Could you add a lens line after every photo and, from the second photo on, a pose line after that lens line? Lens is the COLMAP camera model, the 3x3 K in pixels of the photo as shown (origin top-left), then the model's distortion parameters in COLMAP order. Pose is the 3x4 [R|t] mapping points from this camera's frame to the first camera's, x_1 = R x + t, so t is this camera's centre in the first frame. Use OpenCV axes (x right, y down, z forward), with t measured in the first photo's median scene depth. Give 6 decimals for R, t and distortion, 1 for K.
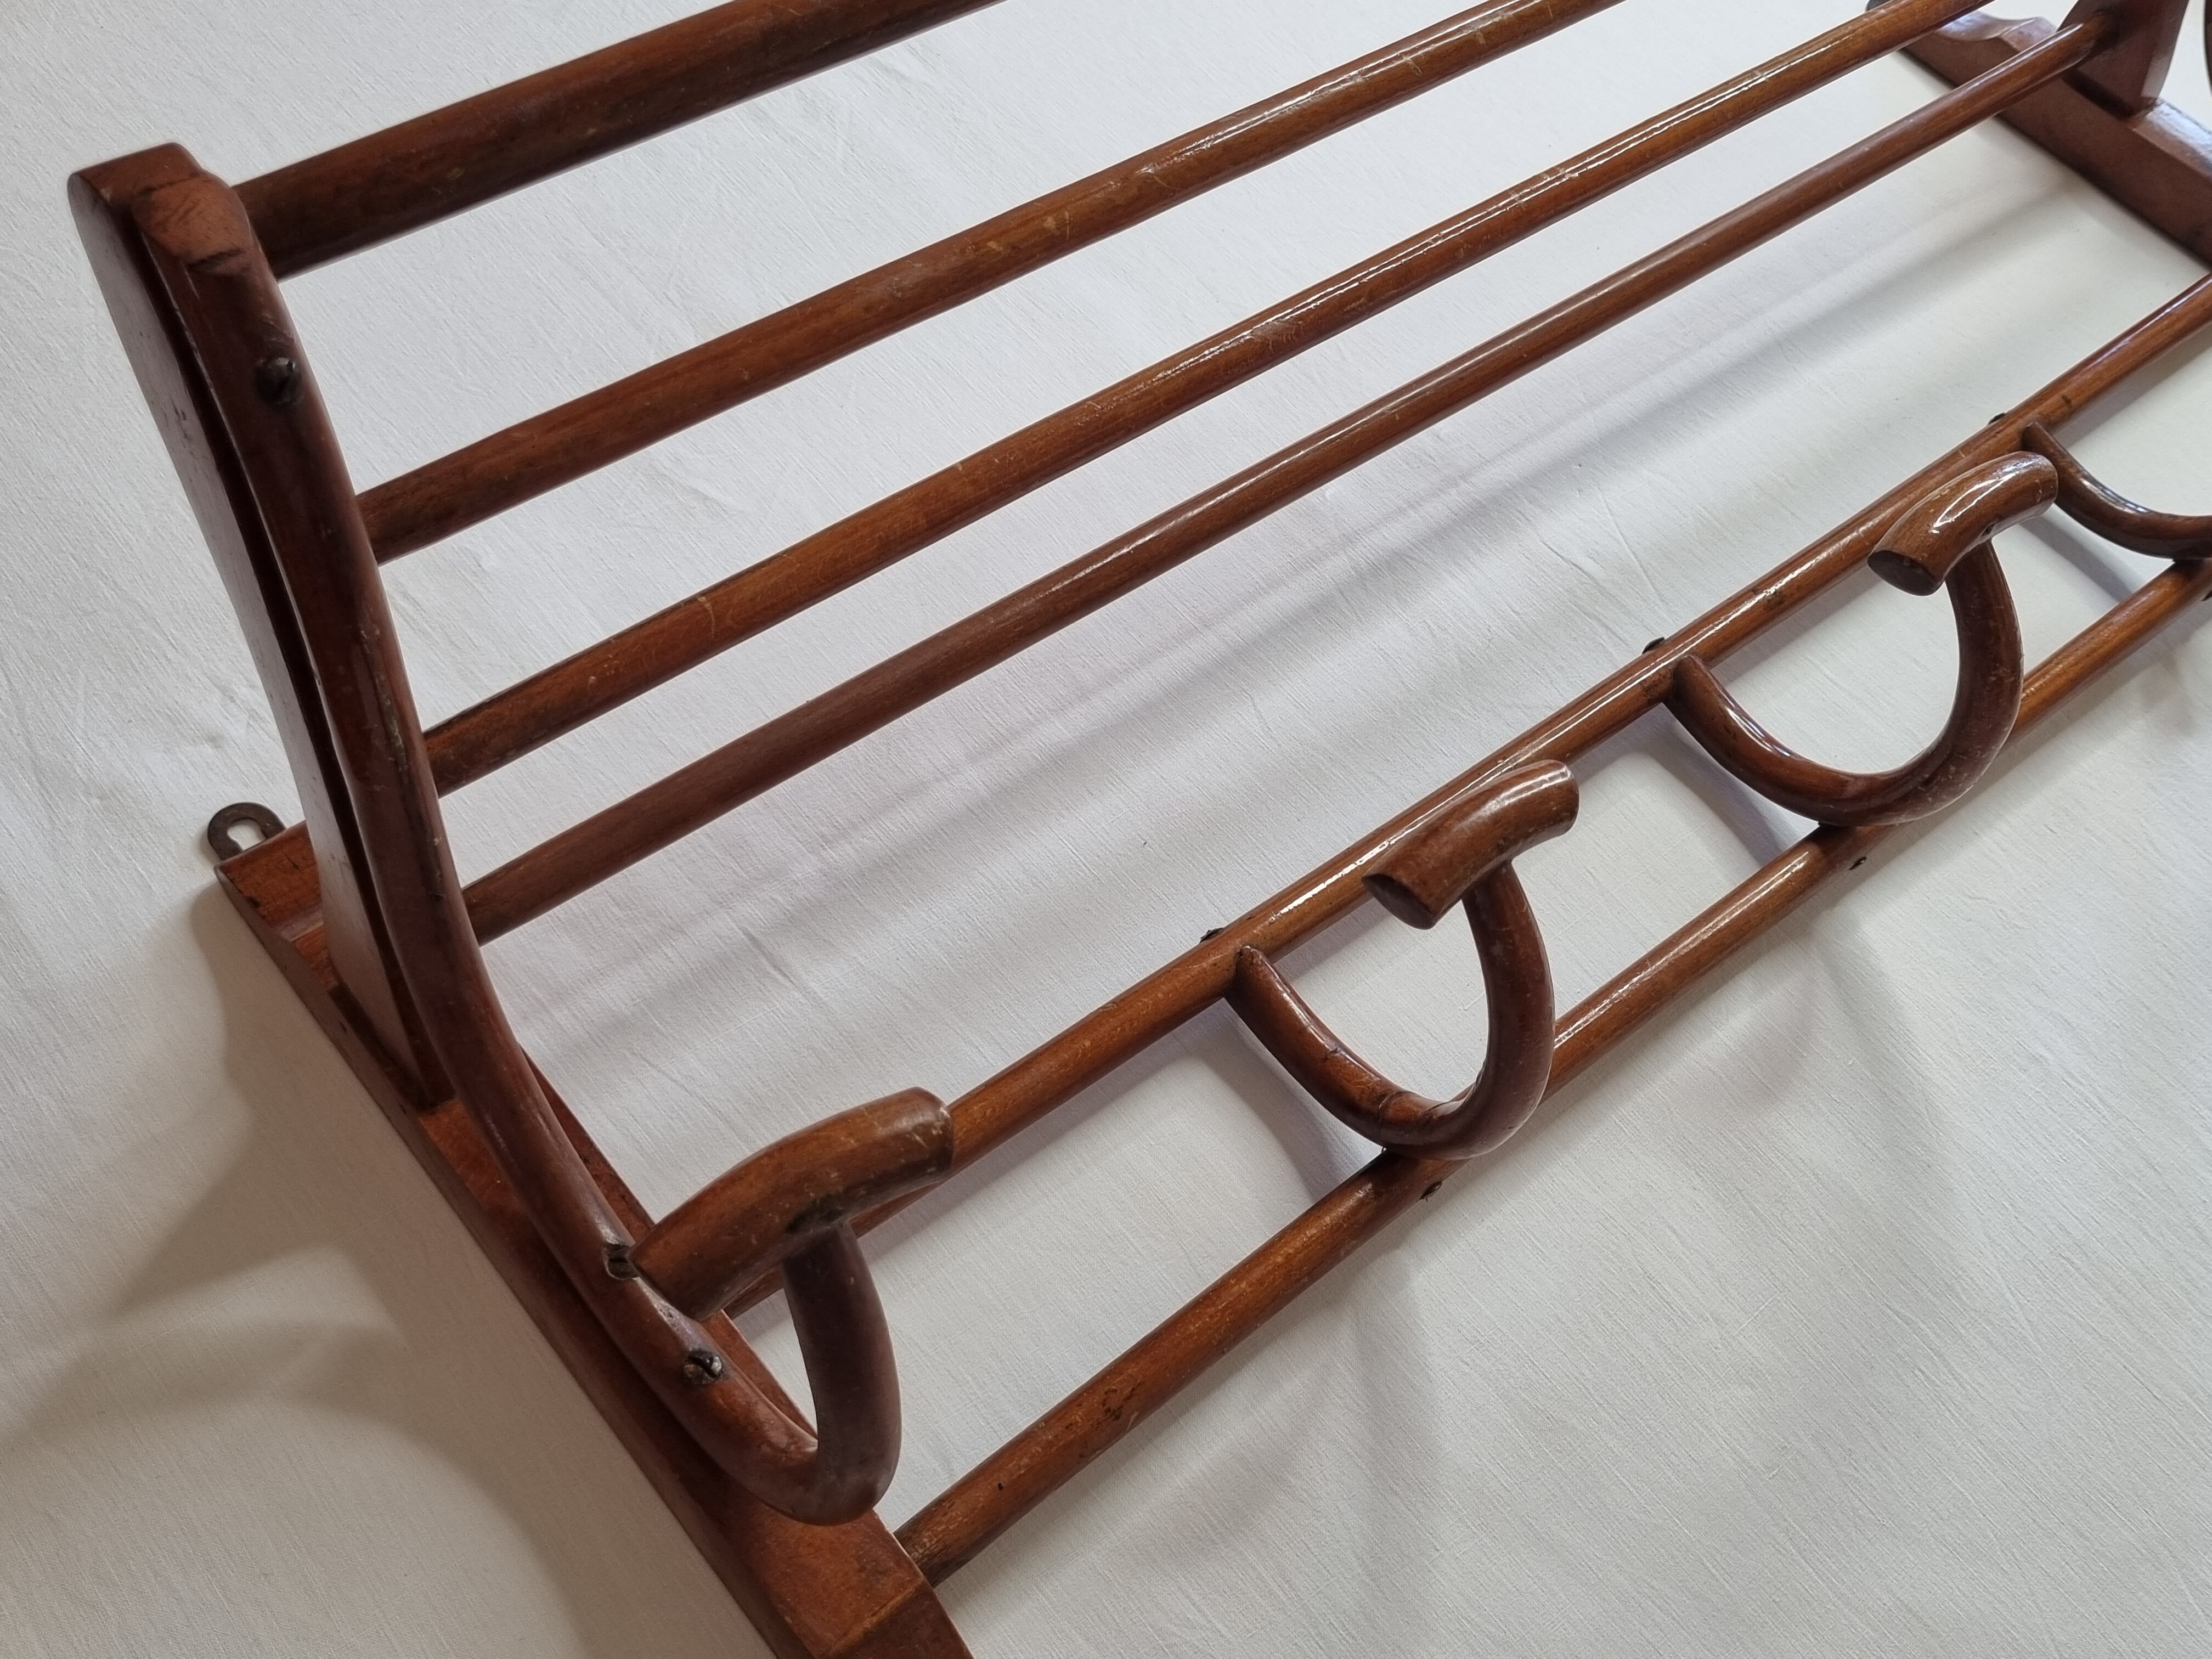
lens RADIAL K [[2257.2, 0, 1126.1], [0, 2257.2, 819.0], [0, 0, 1]] dist [0.004094, 0.000000]
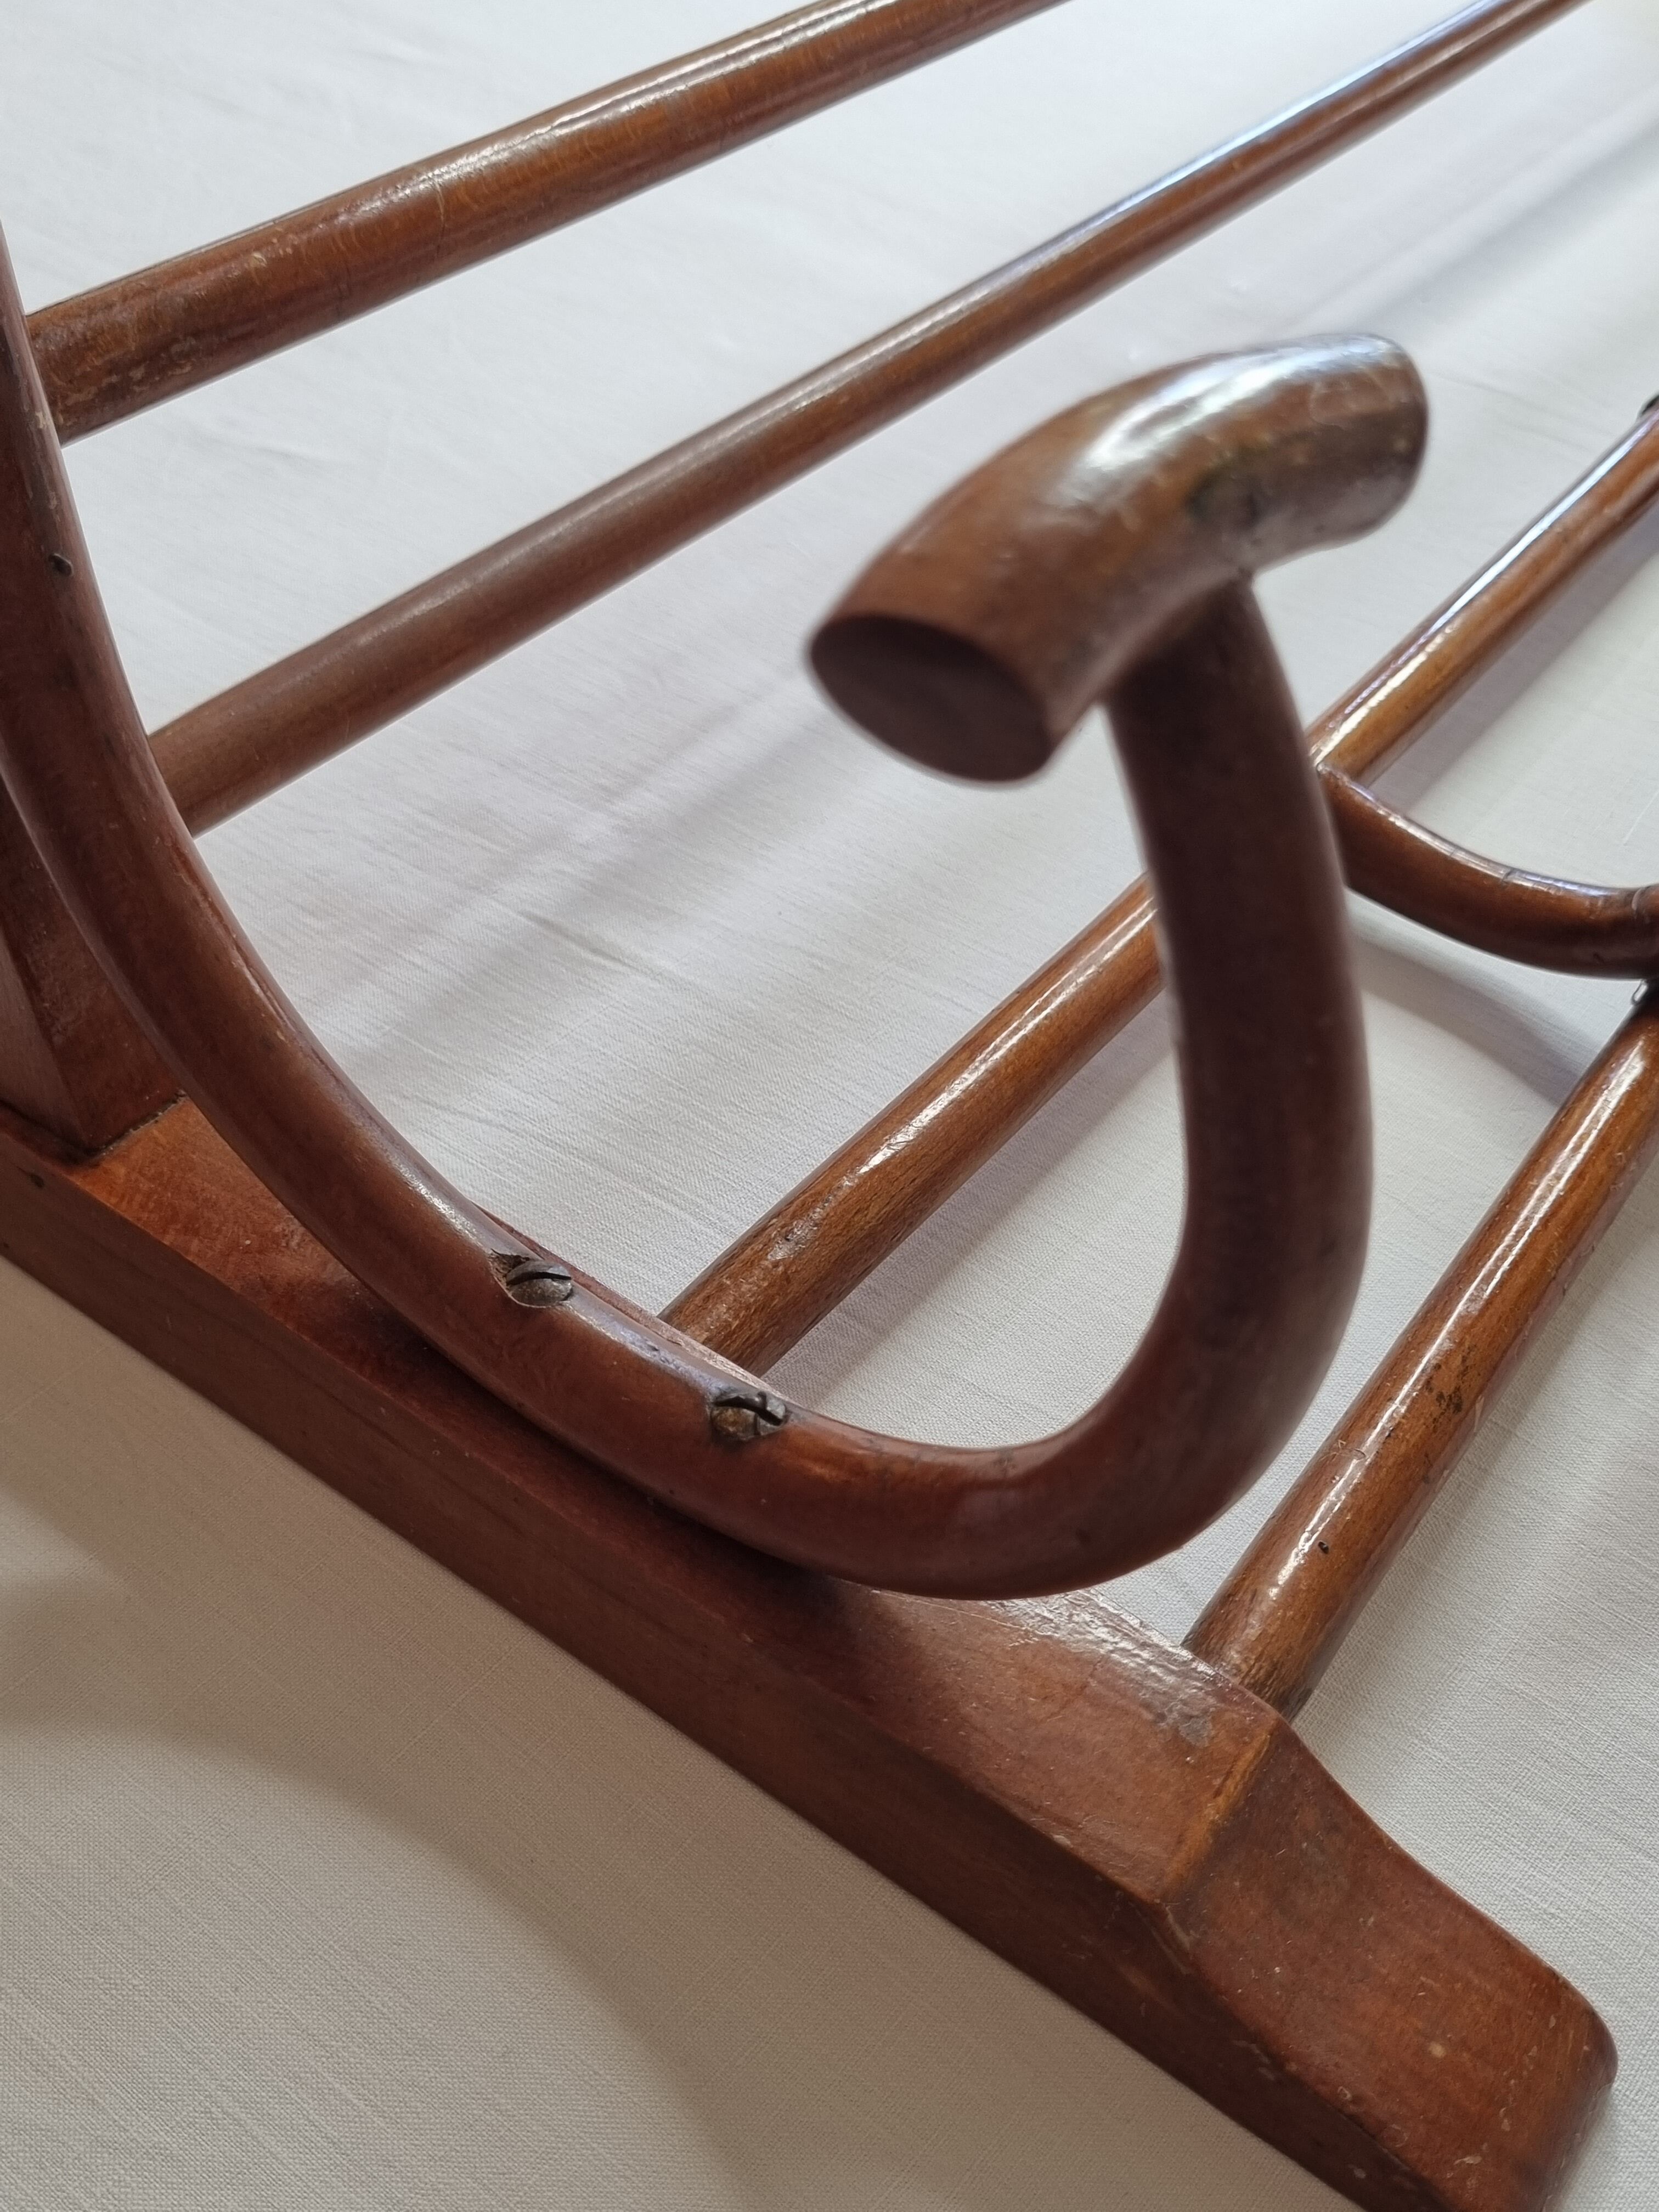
lens RADIAL K [[2311.5, 0, 842.9], [0, 2311.5, 1112.1], [0, 0, 1]] dist [-0.000107, 0.000000]
pose [[0.969667, -0.209689, 0.125607, -0.190710], [0.225684, 0.965409, -0.130582, 0.218812], [-0.093881, 0.154968, 0.983449, 0.417360]]
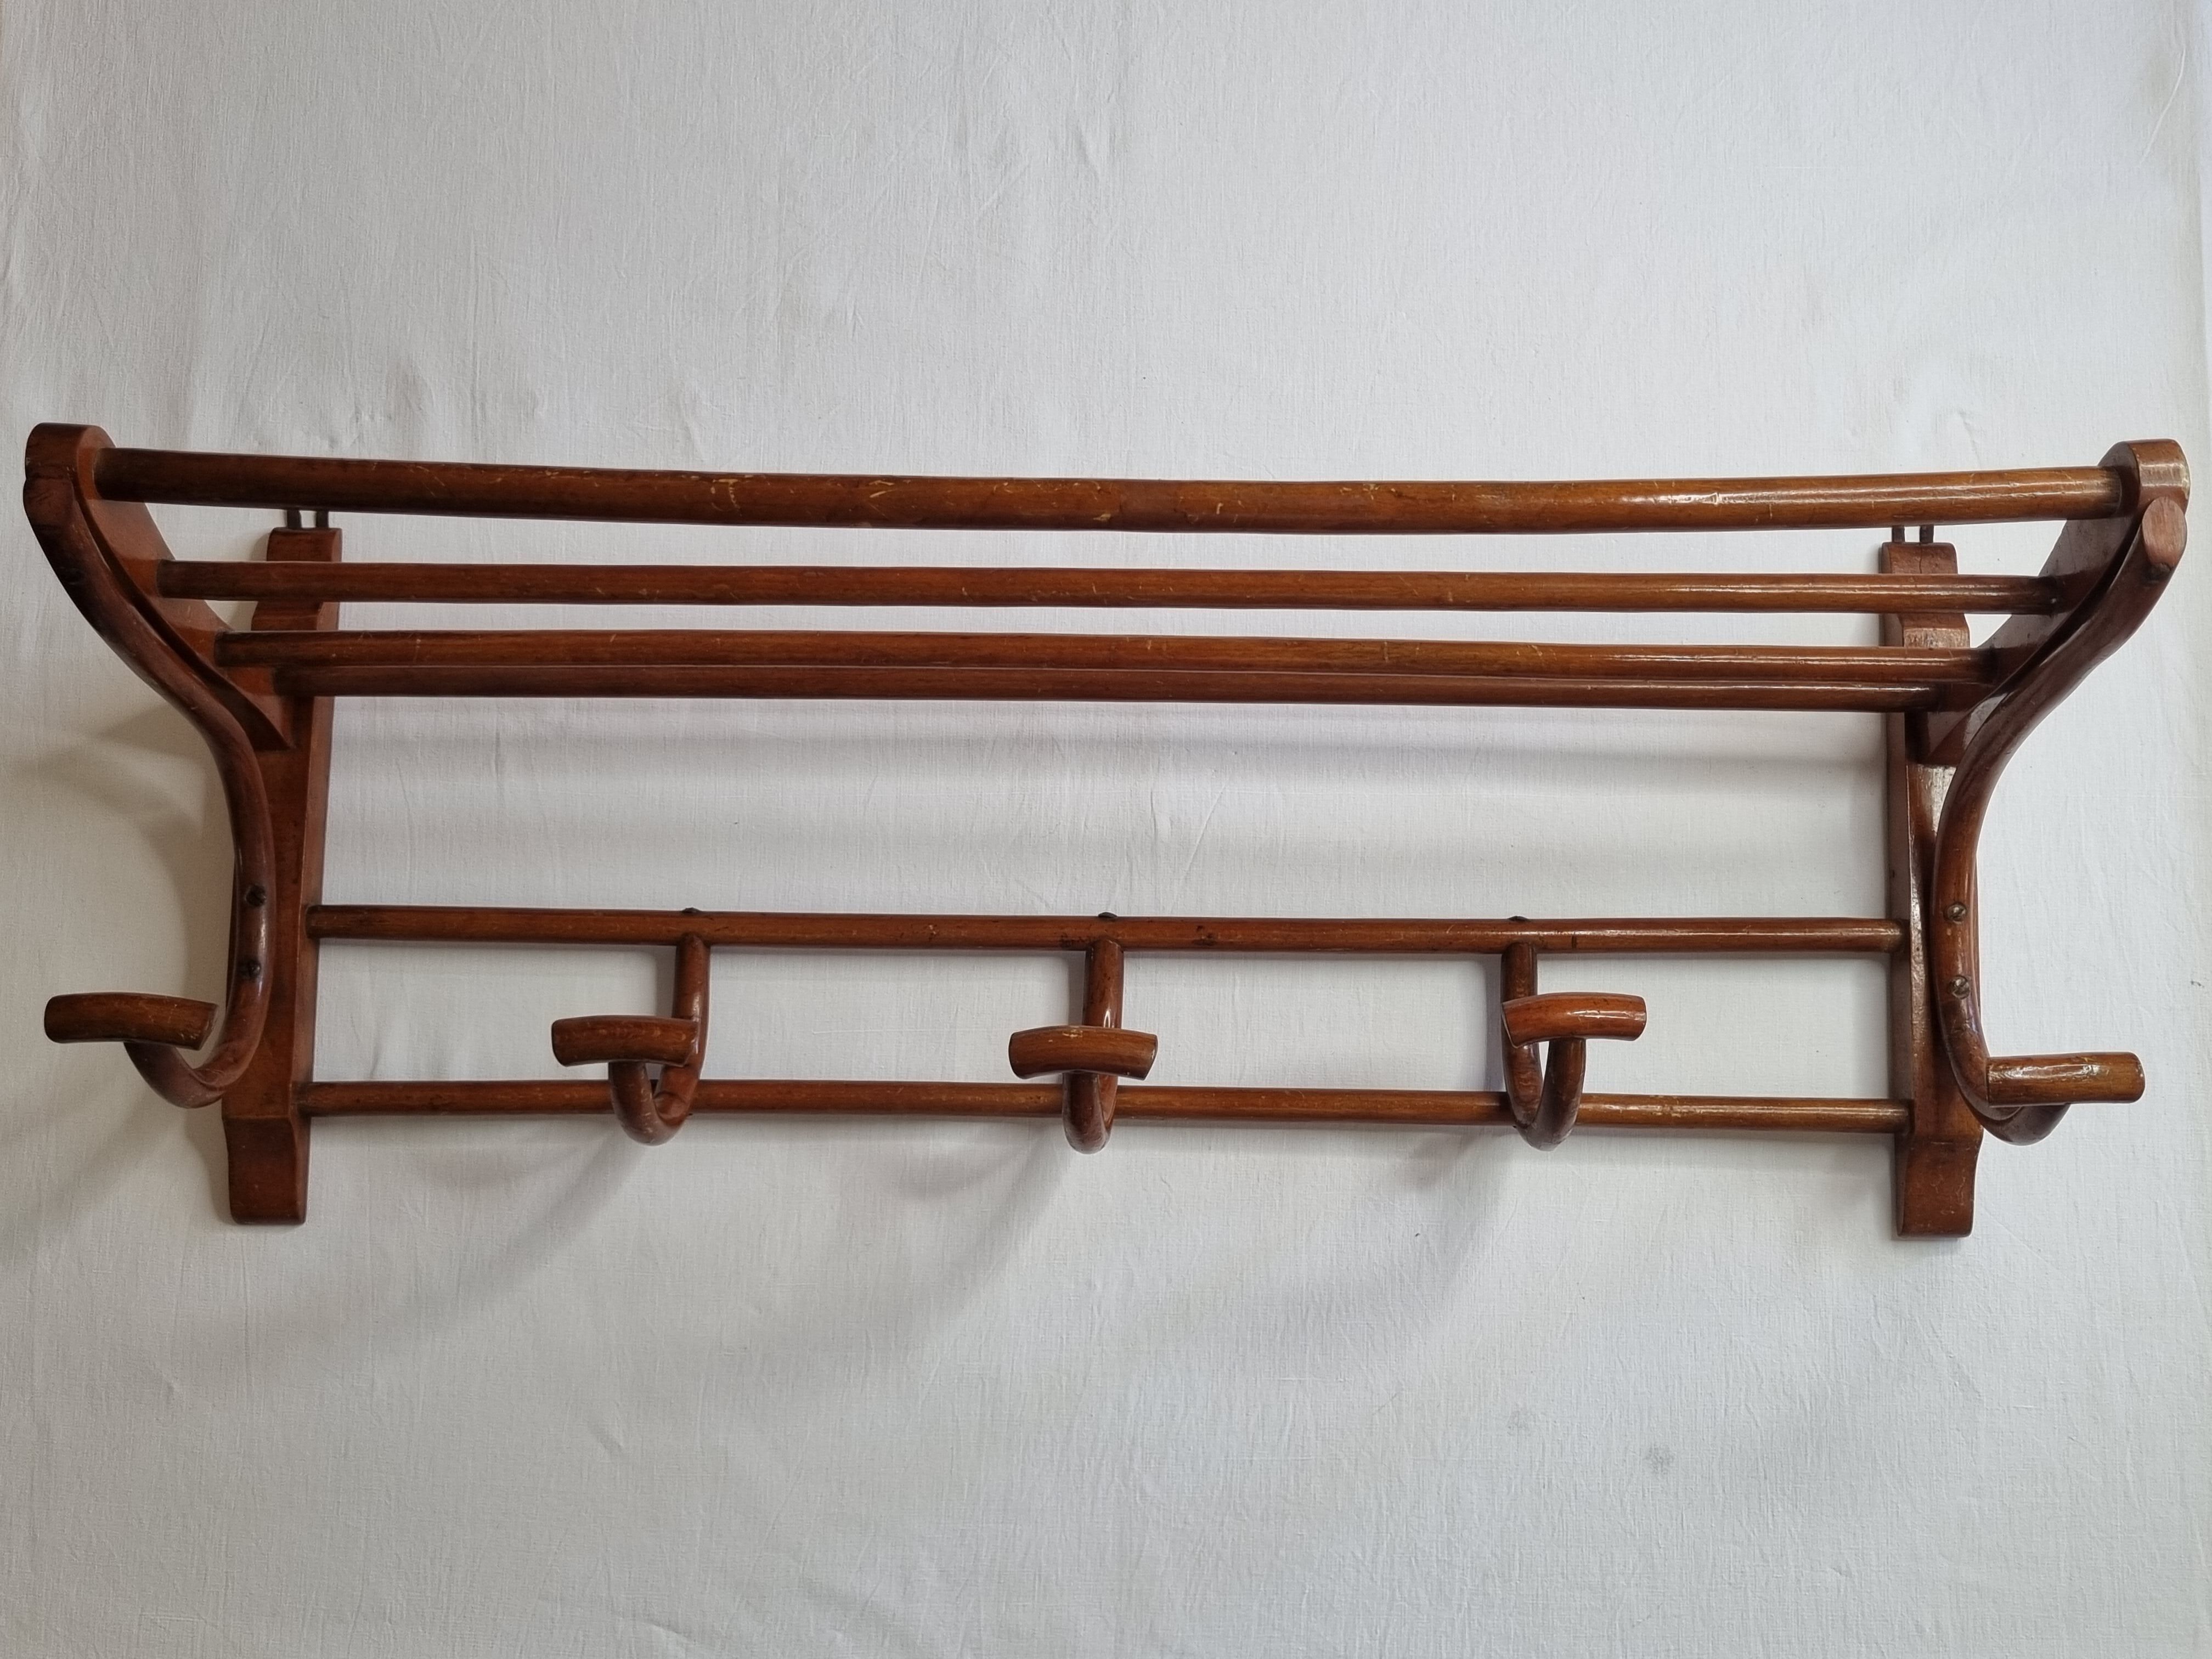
lens RADIAL K [[2257.2, 0, 1209.9], [0, 2257.2, 821.0], [0, 0, 1]] dist [0.004094, 0.000000]
pose [[0.752510, 0.627117, -0.201128, 0.661160], [-0.478332, 0.730362, 0.487616, -1.057620], [0.452689, -0.270730, 0.849575, -0.224473]]
